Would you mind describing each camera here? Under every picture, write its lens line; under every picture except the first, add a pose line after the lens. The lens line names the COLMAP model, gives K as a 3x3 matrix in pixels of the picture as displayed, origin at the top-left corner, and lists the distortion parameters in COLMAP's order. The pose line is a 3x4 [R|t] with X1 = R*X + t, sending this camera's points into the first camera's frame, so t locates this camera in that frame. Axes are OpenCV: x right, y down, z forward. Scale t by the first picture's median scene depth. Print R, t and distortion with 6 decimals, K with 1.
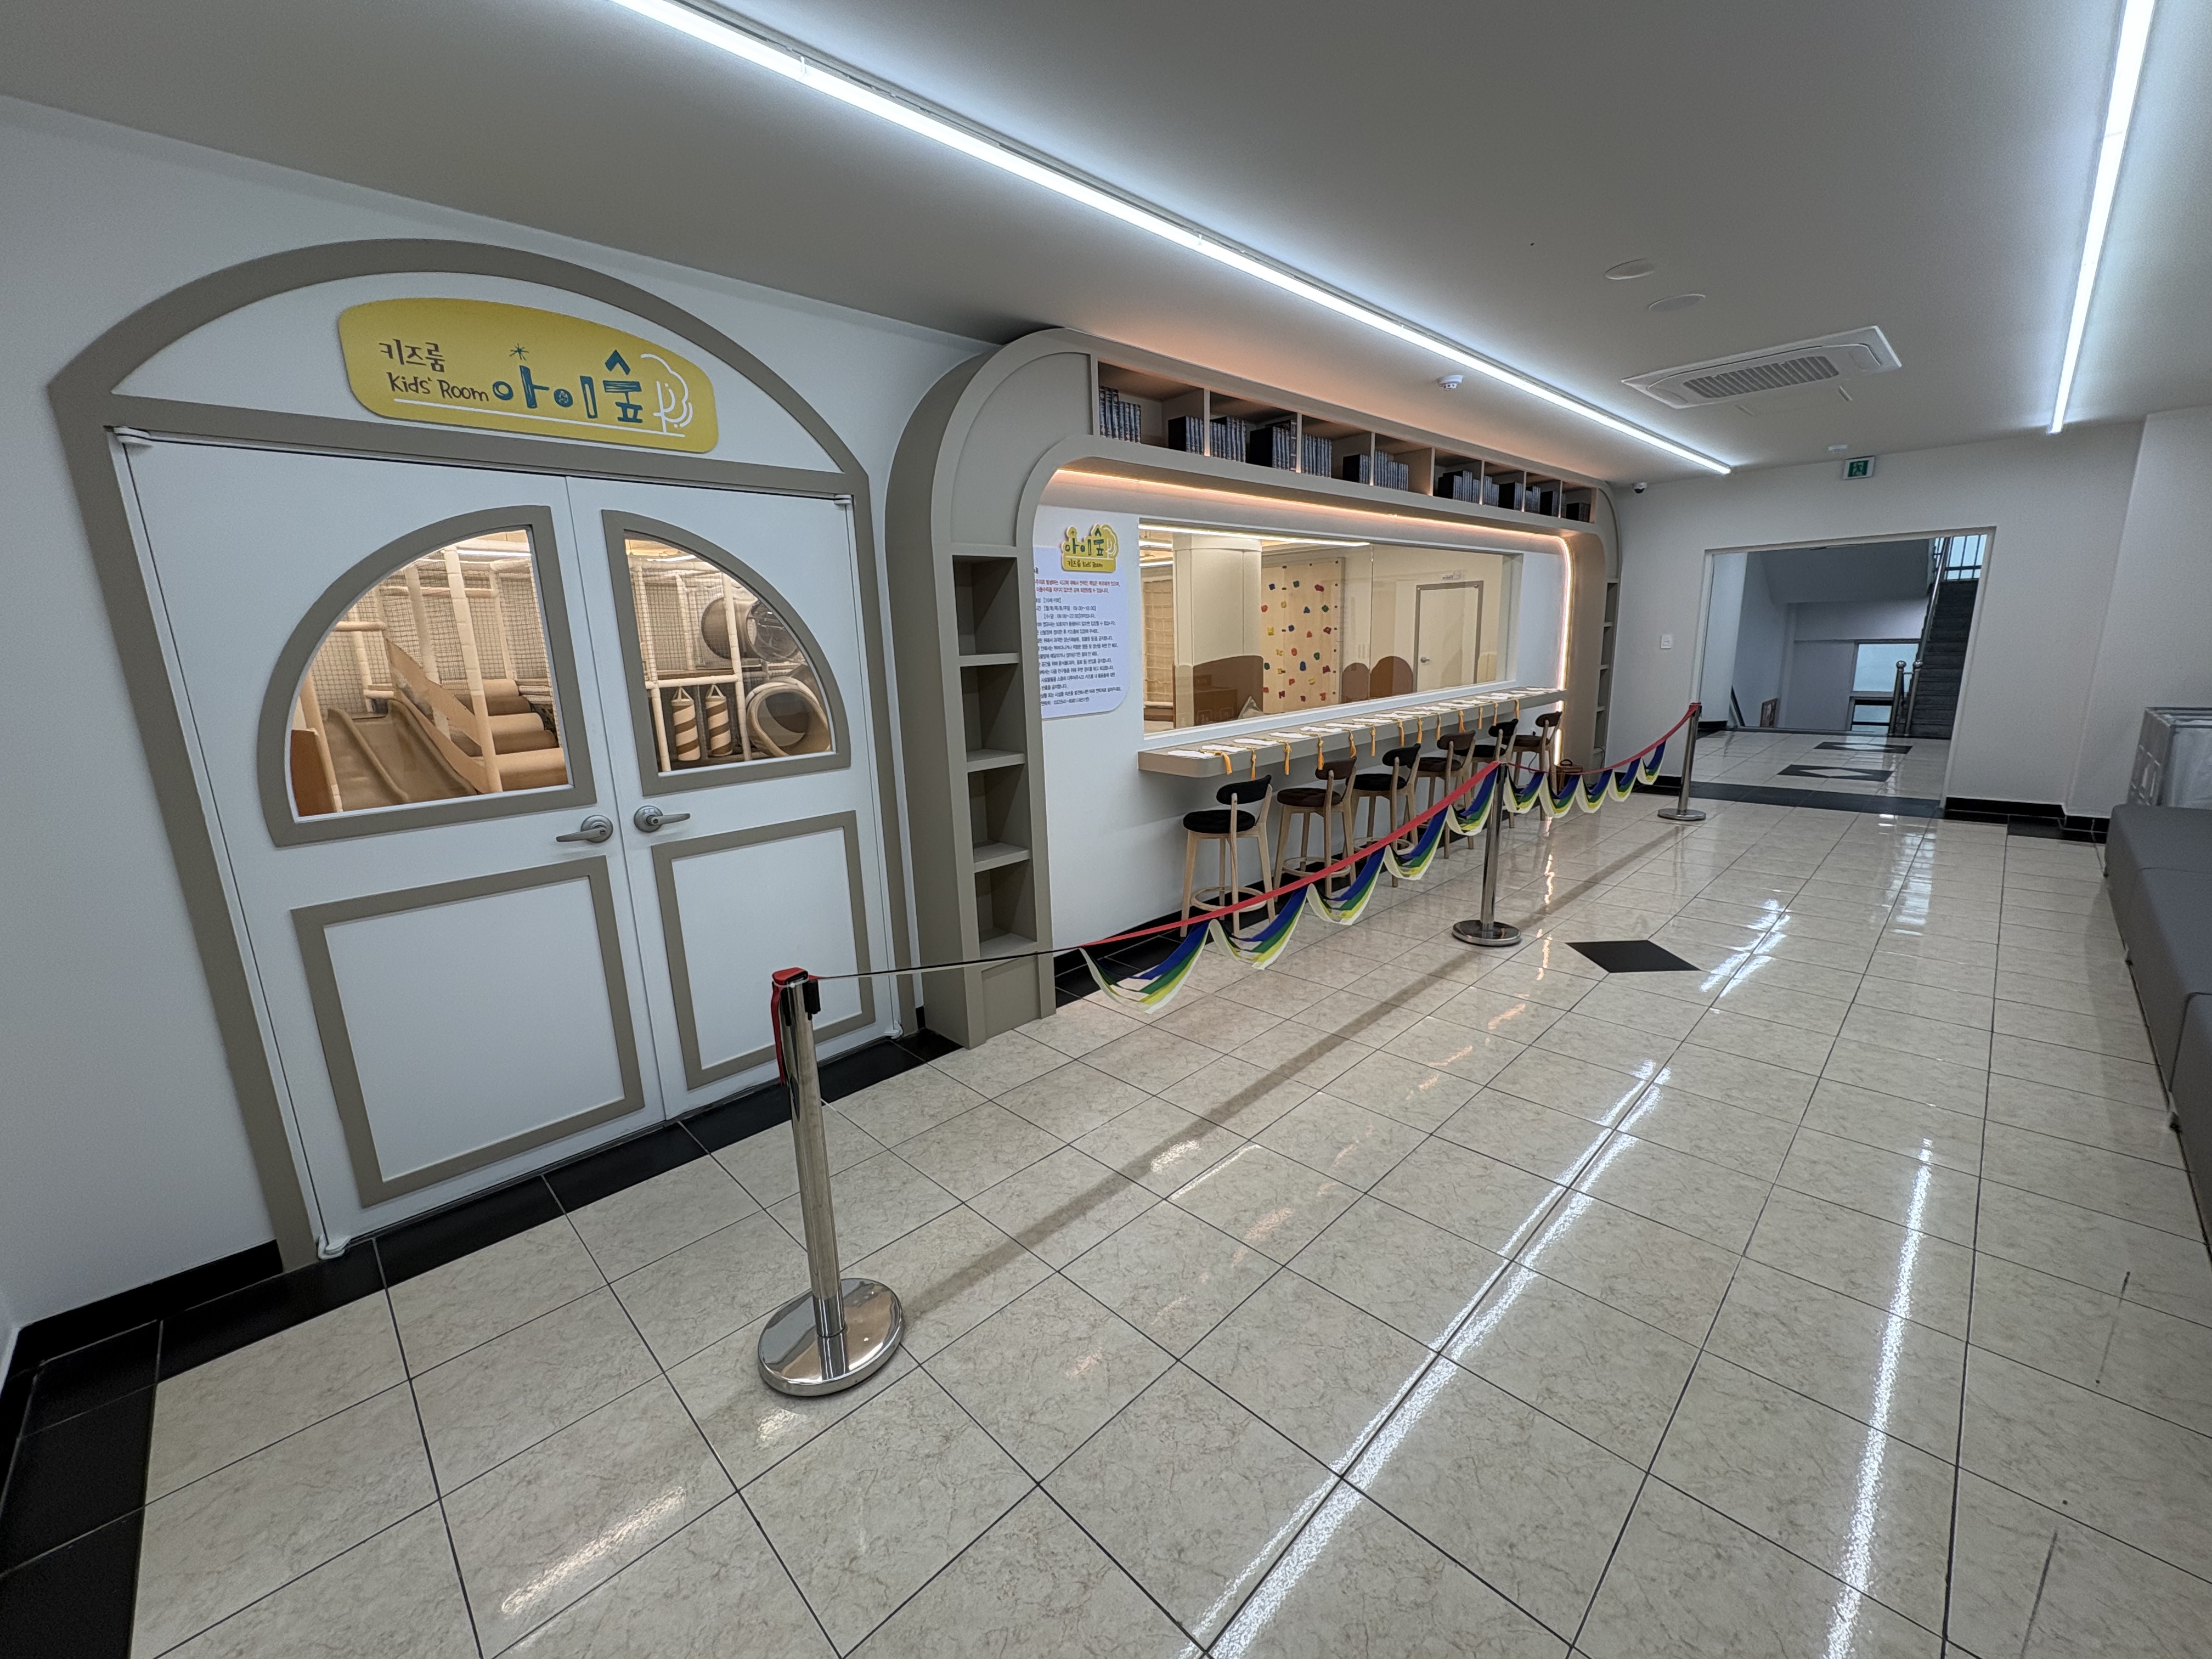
lens RADIAL K [[876.3, 0, 1106.0], [0, 876.3, 829.5], [0, 0, 1]] dist [-0.001101, -0.000015]
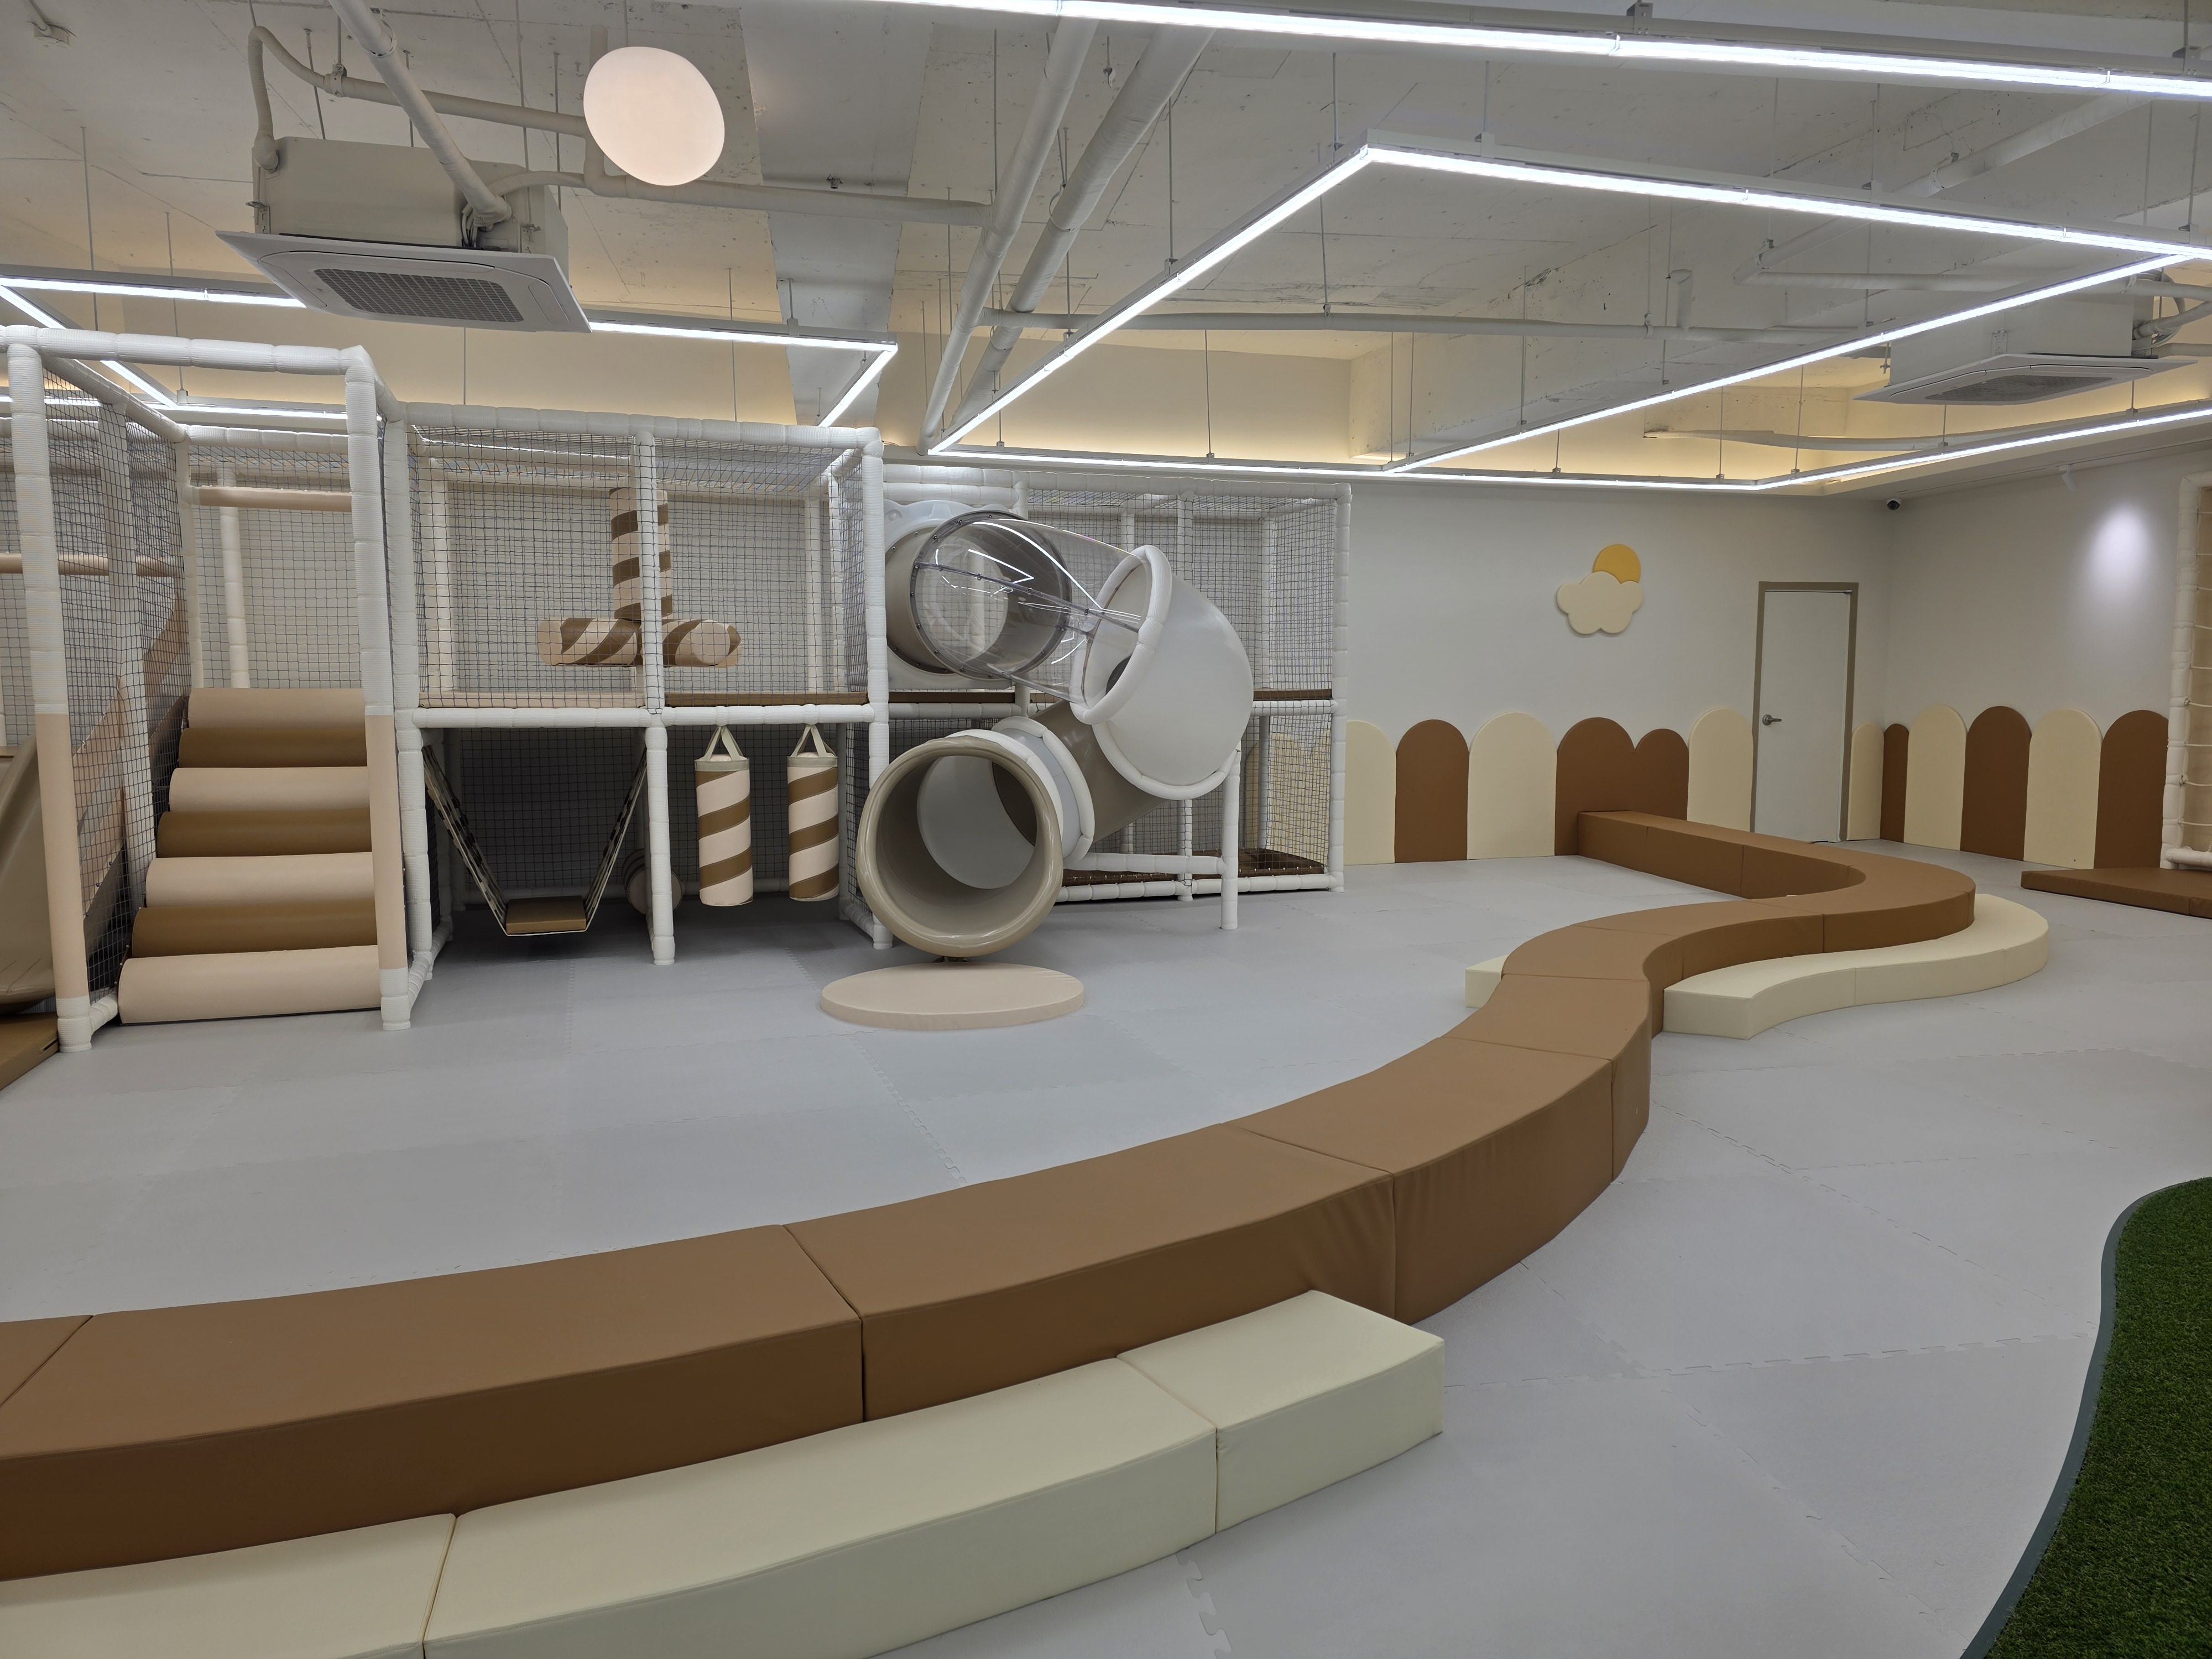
lens RADIAL K [[1467.8, 0, 1093.7], [0, 1467.8, 823.7], [0, 0, 1]] dist [0.110793, -0.129264]
pose [[0.820152, 0.084125, -0.565928, 0.050750], [-0.148255, 0.986595, -0.068197, -0.094939], [0.552605, 0.139834, 0.821629, 0.526068]]
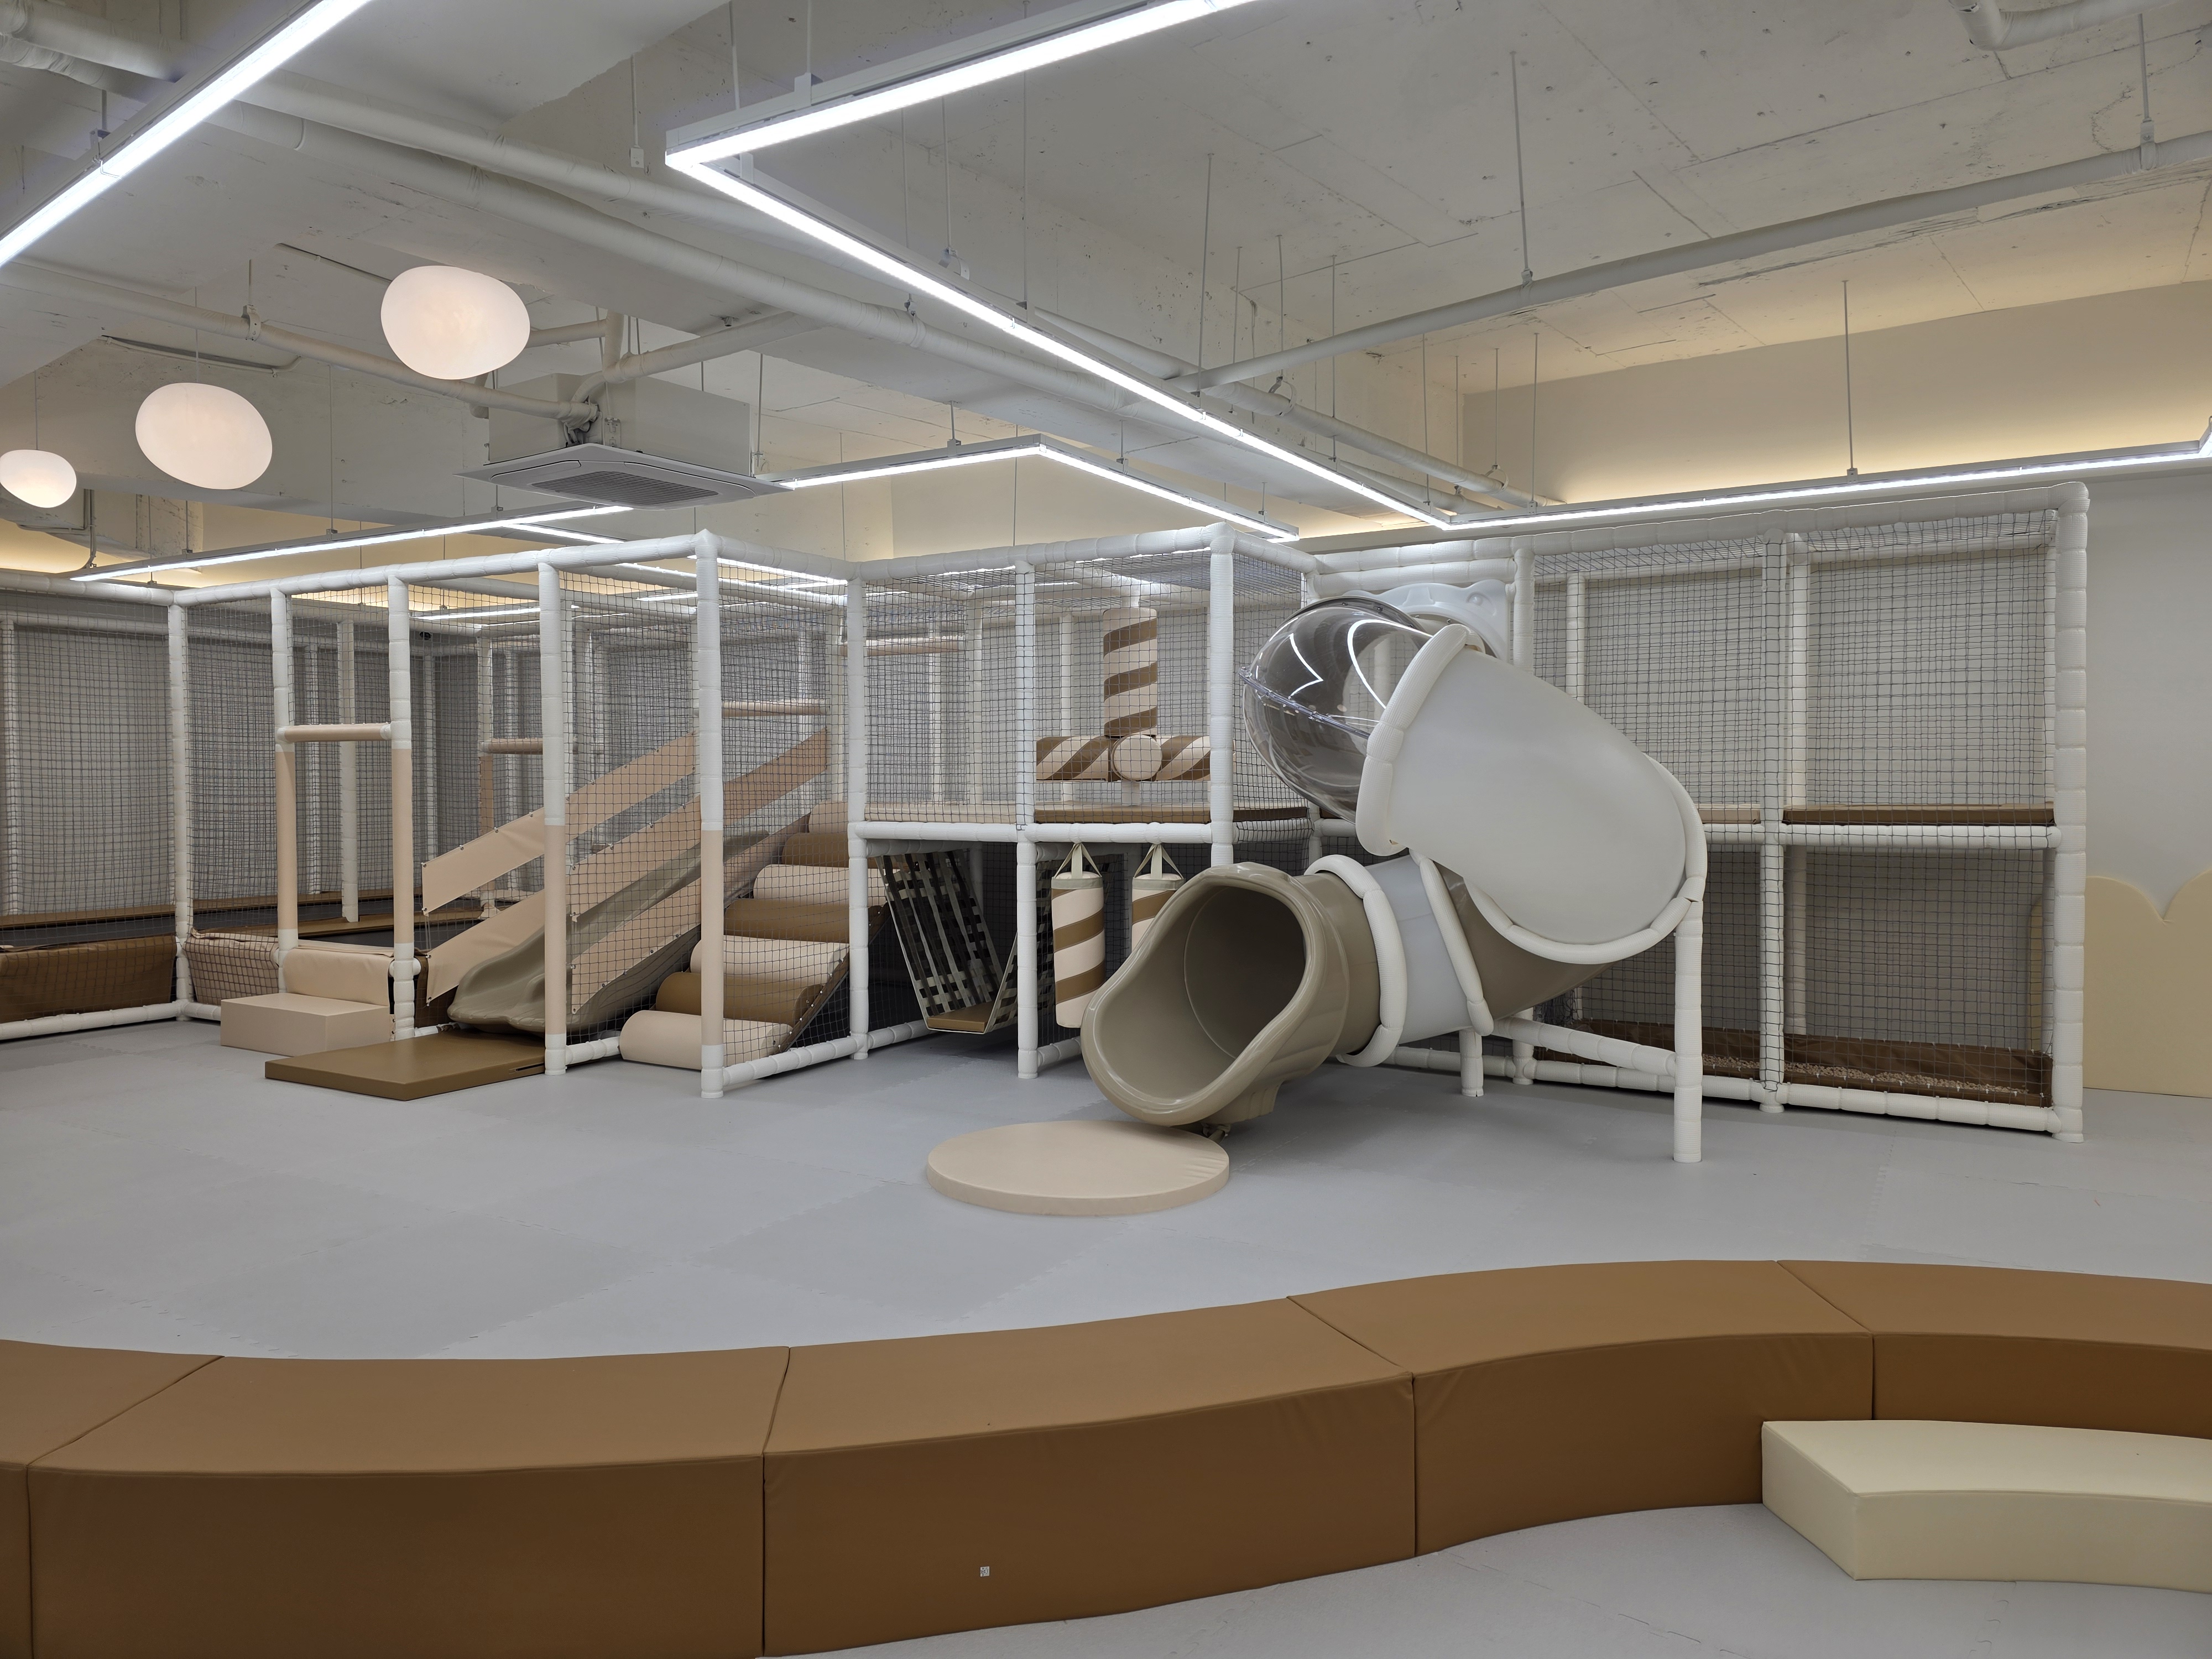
lens RADIAL K [[1467.8, 0, 1093.7], [0, 1467.8, 823.7], [0, 0, 1]] dist [0.110793, -0.129264]
pose [[0.097240, 0.064686, -0.993157, 0.185800], [-0.214771, 0.975738, 0.042523, -0.198941], [0.971812, 0.209166, 0.108773, 0.916516]]
